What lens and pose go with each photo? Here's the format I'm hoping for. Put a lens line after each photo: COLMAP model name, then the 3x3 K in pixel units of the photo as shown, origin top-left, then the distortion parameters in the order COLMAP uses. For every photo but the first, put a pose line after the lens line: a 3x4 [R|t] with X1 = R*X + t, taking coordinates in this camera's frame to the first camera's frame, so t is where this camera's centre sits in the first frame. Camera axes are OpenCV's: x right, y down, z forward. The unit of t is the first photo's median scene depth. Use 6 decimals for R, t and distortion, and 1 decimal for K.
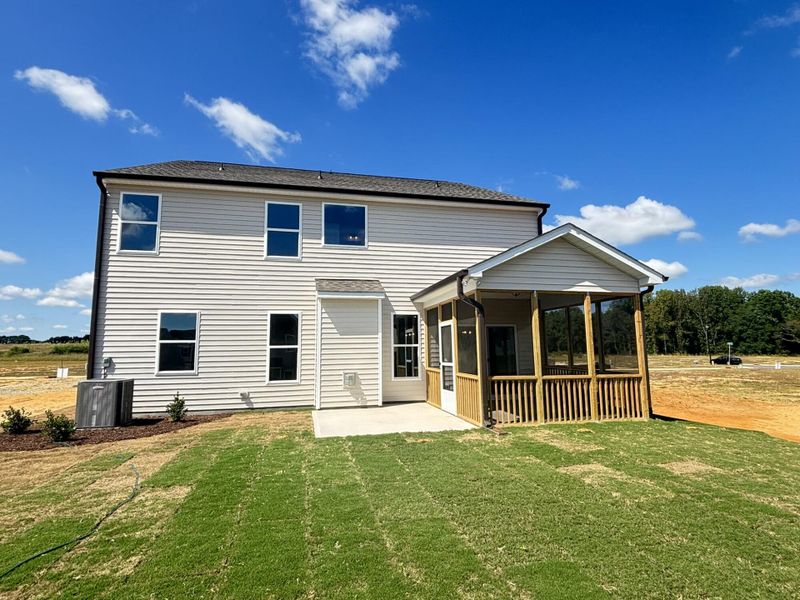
lens RADIAL K [[411.7, 0, 402.0], [0, 411.7, 296.6], [0, 0, 1]] dist [0.002088, -0.000238]
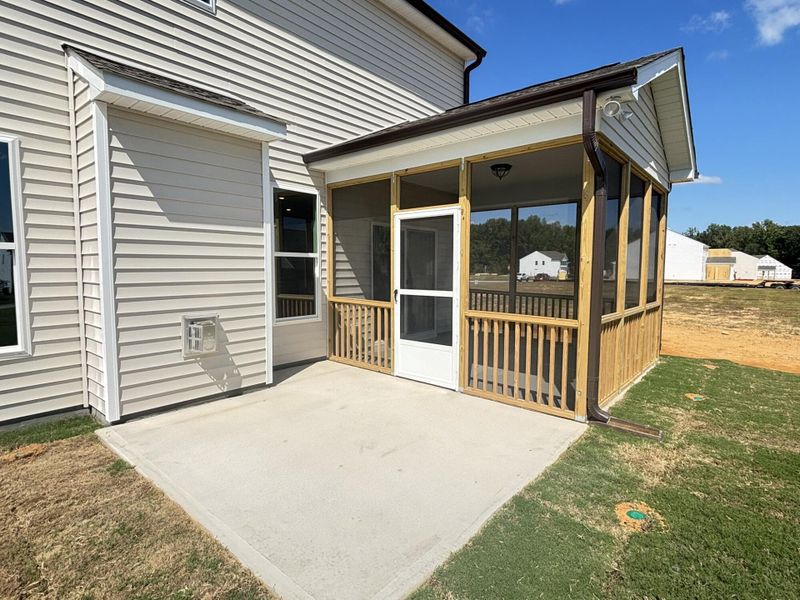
lens RADIAL K [[422.5, 0, 400.0], [0, 422.5, 300.0], [0, 0, 1]] dist [0.002335, -0.001526]
pose [[0.808606, -0.029912, 0.587590, -0.191500], [-0.091846, 0.980045, 0.176284, 0.071184], [-0.581138, -0.196512, 0.789723, 0.515824]]
